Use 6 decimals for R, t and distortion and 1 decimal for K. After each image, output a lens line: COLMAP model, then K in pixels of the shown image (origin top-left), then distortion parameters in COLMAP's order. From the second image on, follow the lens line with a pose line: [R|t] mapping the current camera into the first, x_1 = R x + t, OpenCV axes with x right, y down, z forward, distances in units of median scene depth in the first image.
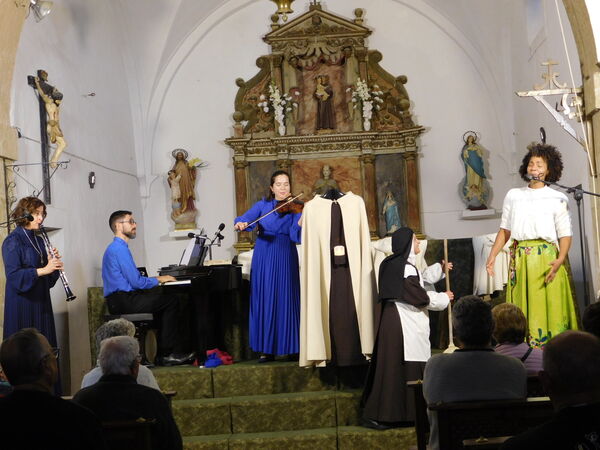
lens RADIAL K [[1186.6, 0, 304.7], [0, 1186.6, 222.3], [0, 0, 1]] dist [0.041312, 0.000000]
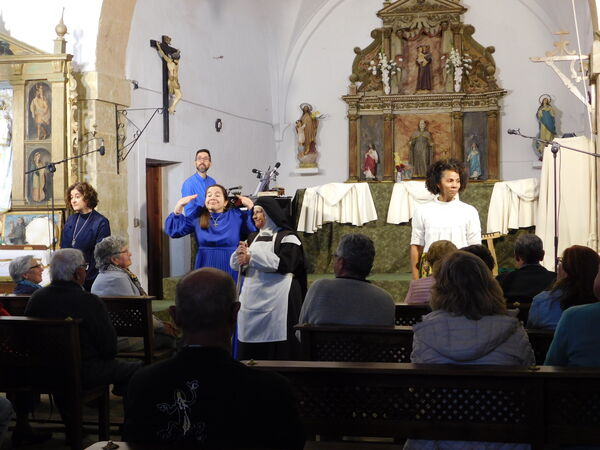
lens RADIAL K [[910.5, 0, 304.8], [0, 910.5, 227.6], [0, 0, 1]] dist [0.019512, 0.000000]
pose [[0.977992, 0.053561, -0.201649, 0.094919], [-0.039572, 0.996563, 0.072778, -0.000856], [0.204854, -0.063196, 0.976750, 0.052861]]
